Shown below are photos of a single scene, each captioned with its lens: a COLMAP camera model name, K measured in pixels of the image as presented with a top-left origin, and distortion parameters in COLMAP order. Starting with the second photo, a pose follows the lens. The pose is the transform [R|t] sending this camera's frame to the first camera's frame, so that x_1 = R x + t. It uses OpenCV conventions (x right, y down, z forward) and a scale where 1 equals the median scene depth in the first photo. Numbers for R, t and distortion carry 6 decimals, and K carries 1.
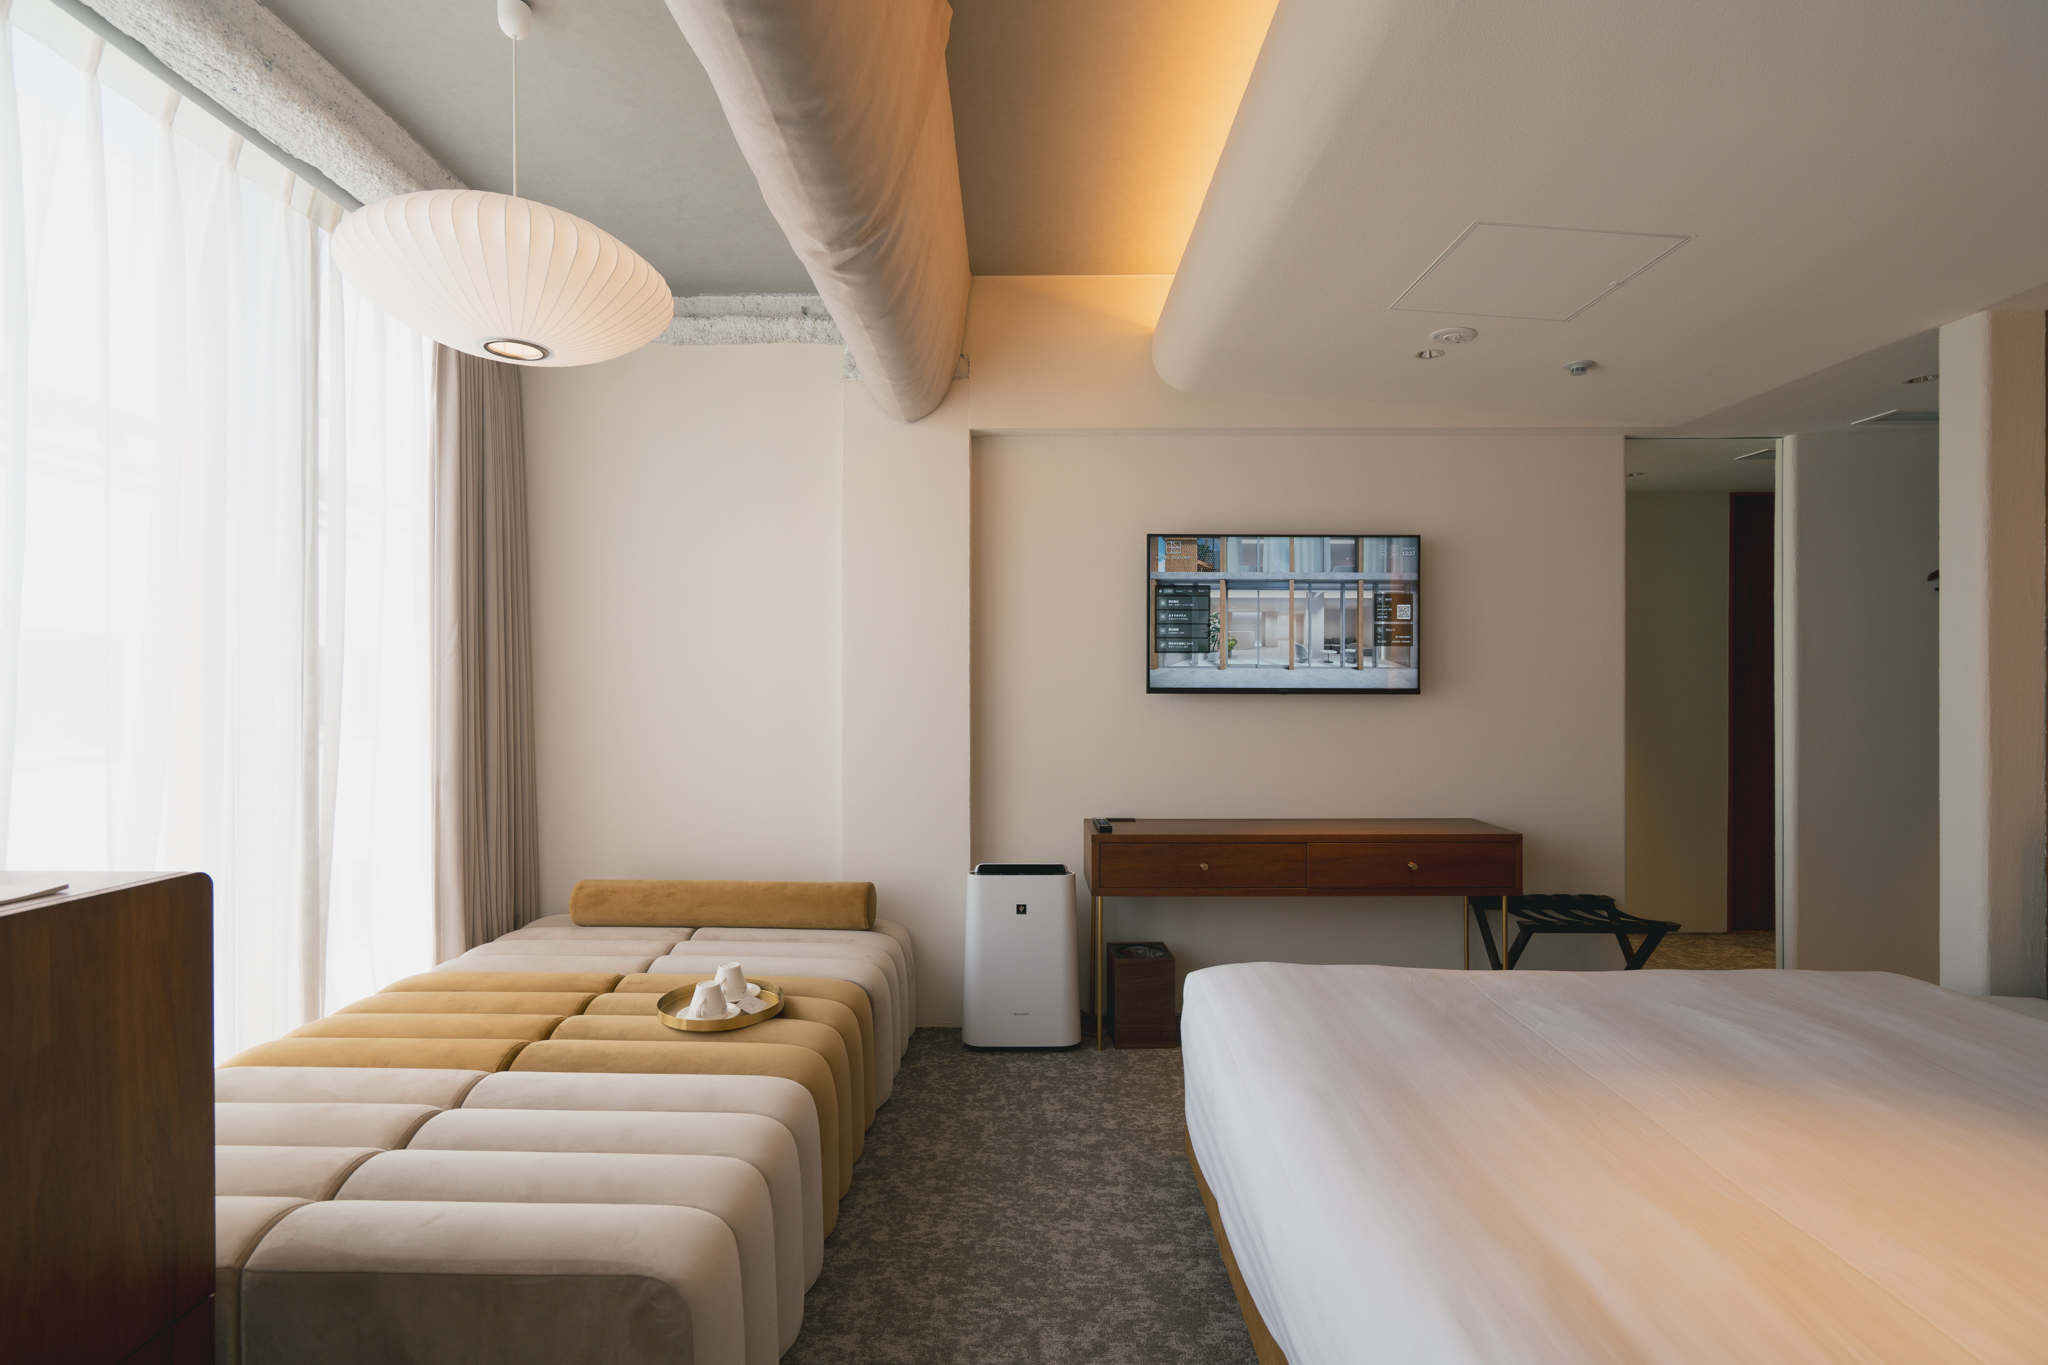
lens RADIAL K [[921.7, 0, 1016.9], [0, 921.7, 685.5], [0, 0, 1]] dist [-0.004645, 0.002358]
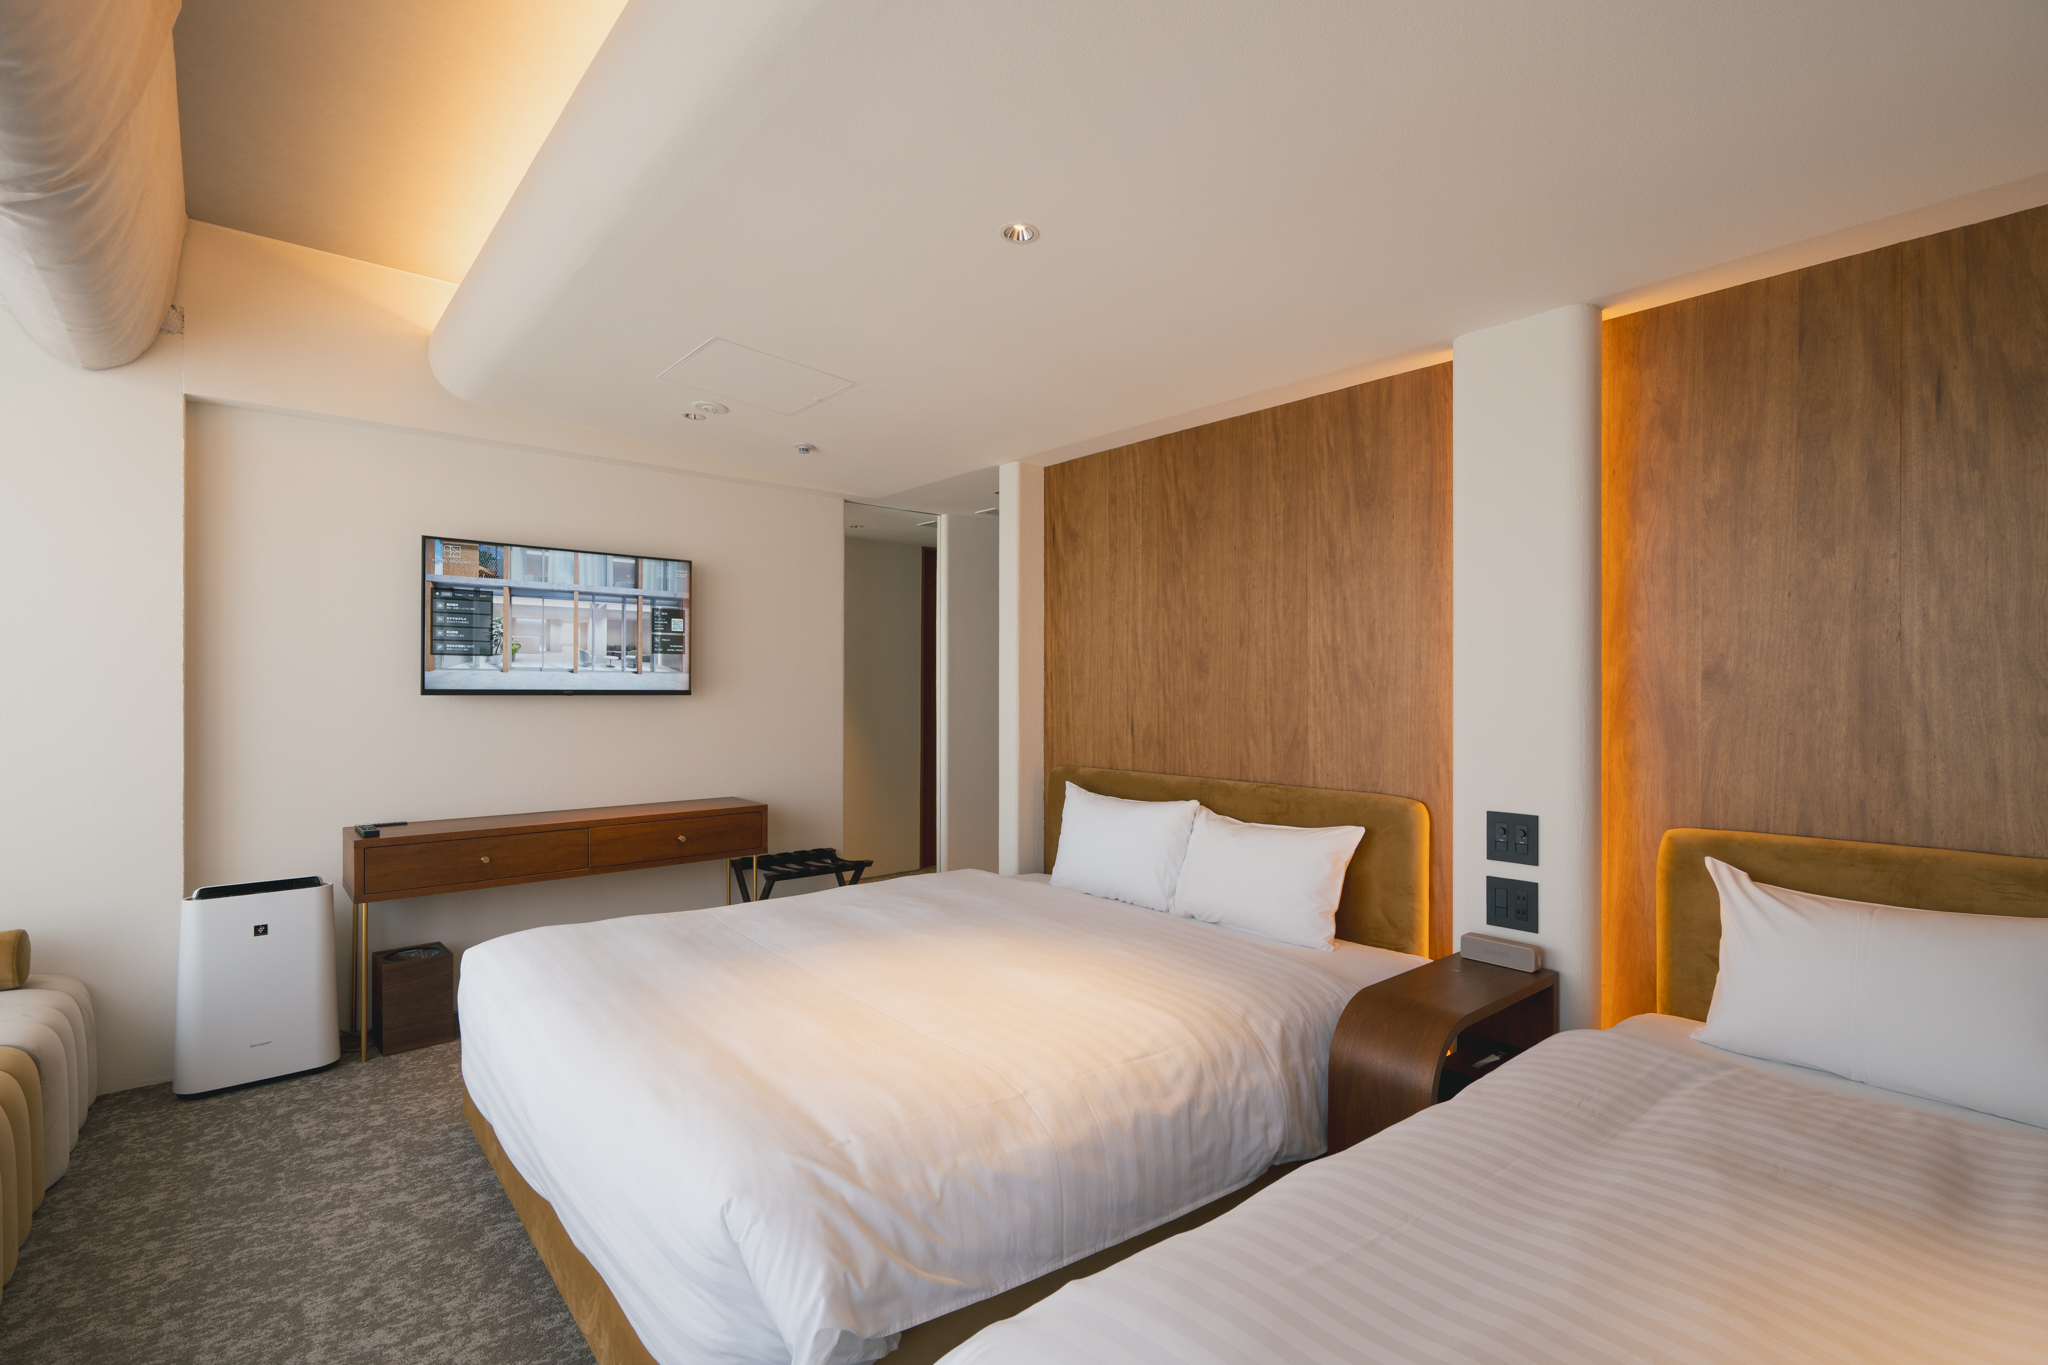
lens RADIAL K [[921.7, 0, 1005.5], [0, 921.7, 684.9], [0, 0, 1]] dist [-0.004645, 0.002358]
pose [[0.760249, 0.003102, 0.649624, -0.029767], [-0.001929, 0.999995, -0.002517, -0.001409], [-0.649628, 0.000660, 0.760252, -0.195626]]
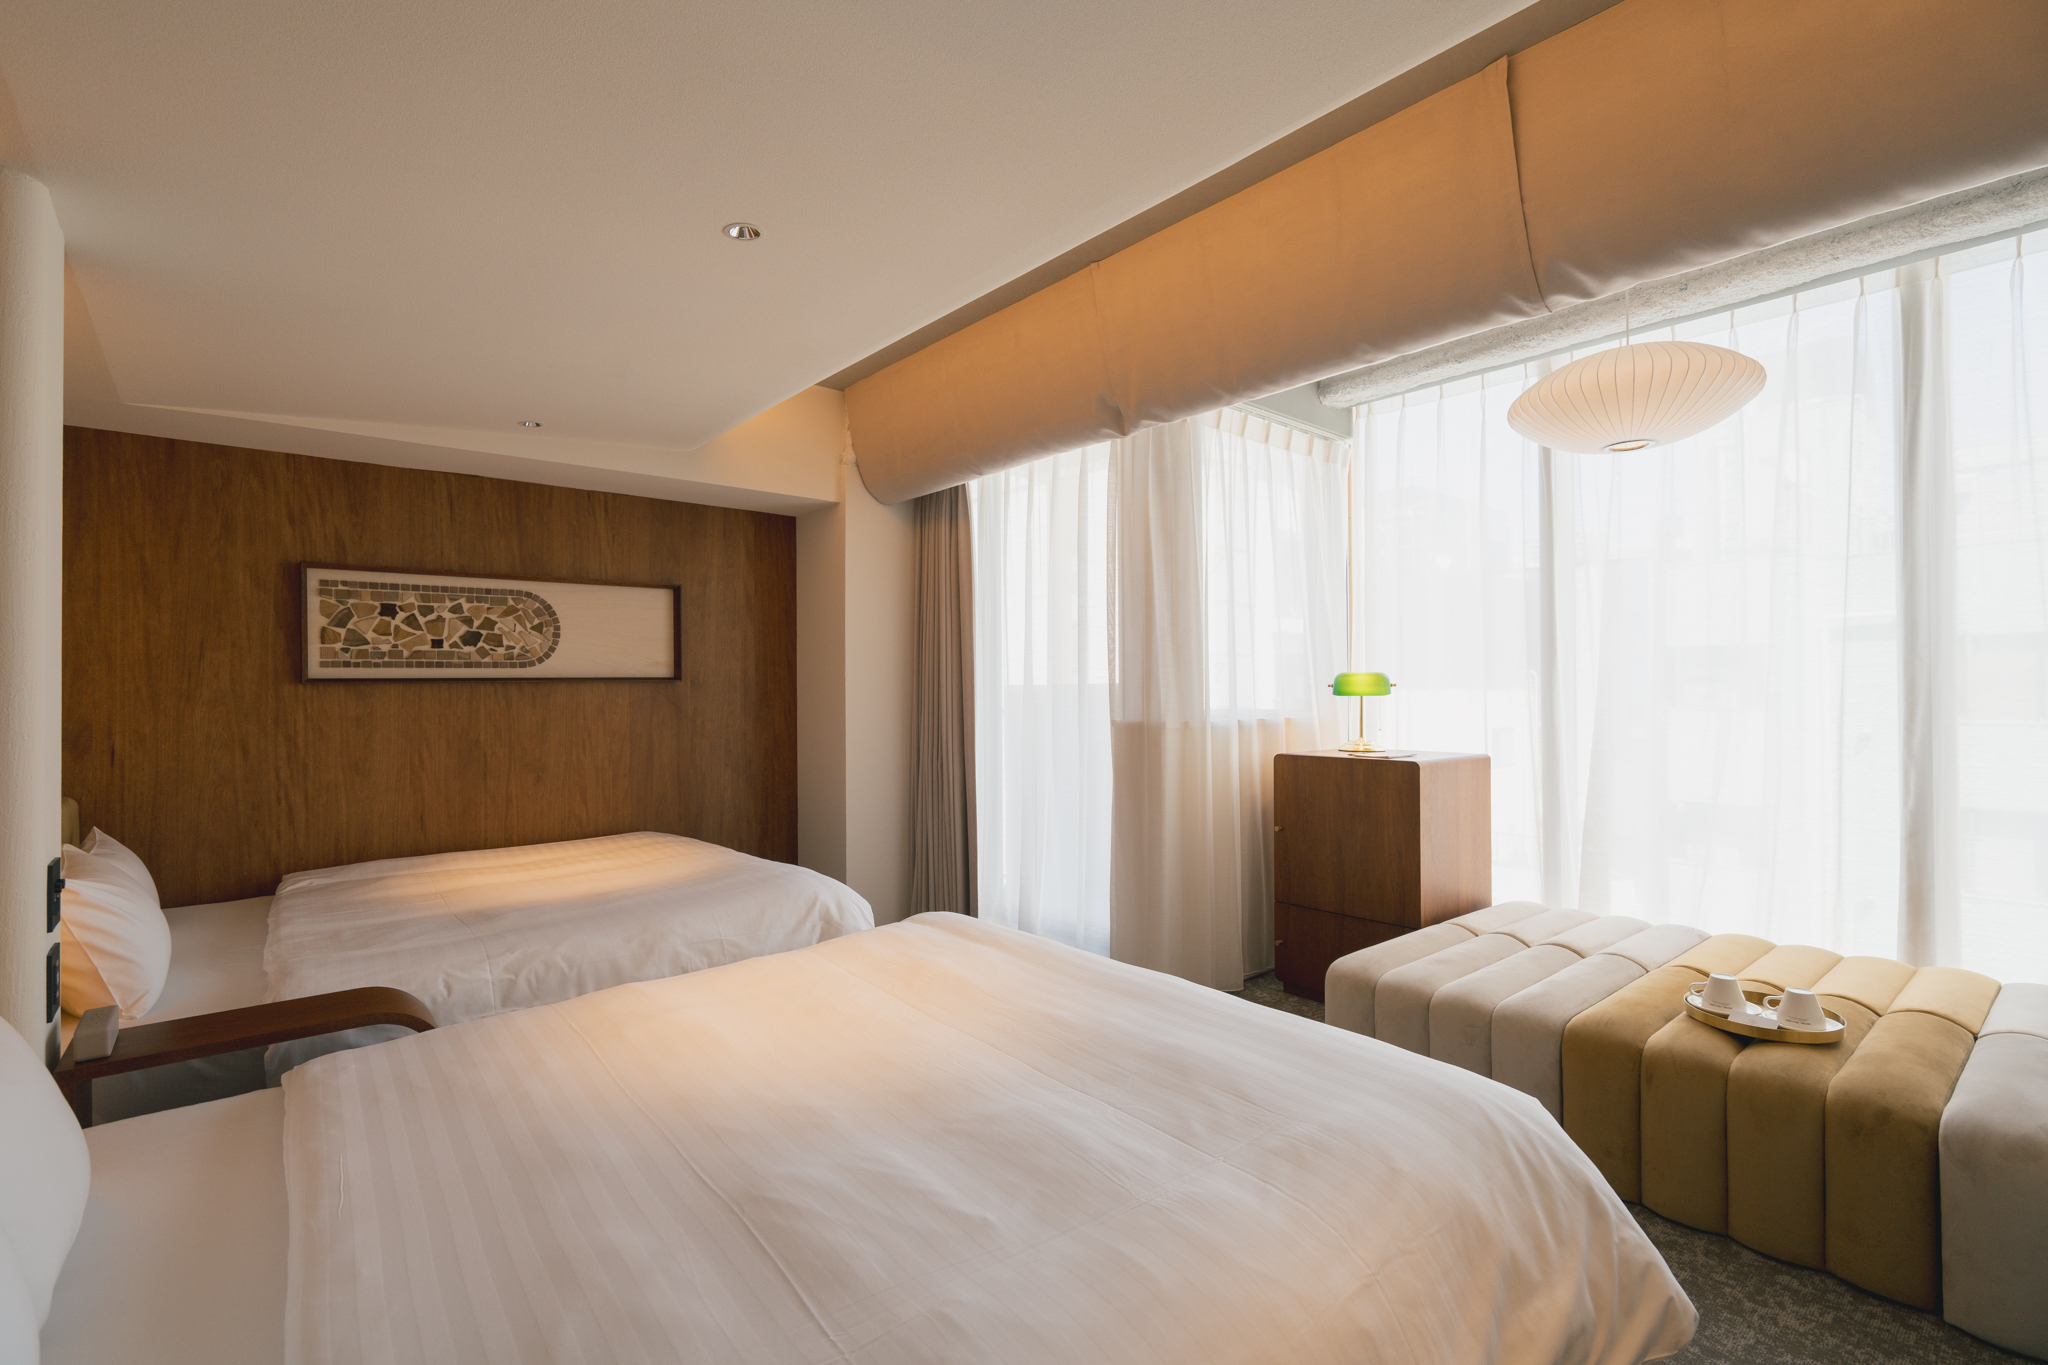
lens RADIAL K [[921.7, 0, 1011.5], [0, 921.7, 685.6], [0, 0, 1]] dist [-0.004645, 0.002358]
pose [[-0.755744, 0.000781, -0.654866, 0.740854], [0.008515, 0.999926, -0.008634, 0.000087], [0.654811, -0.012101, -0.755695, 0.992748]]
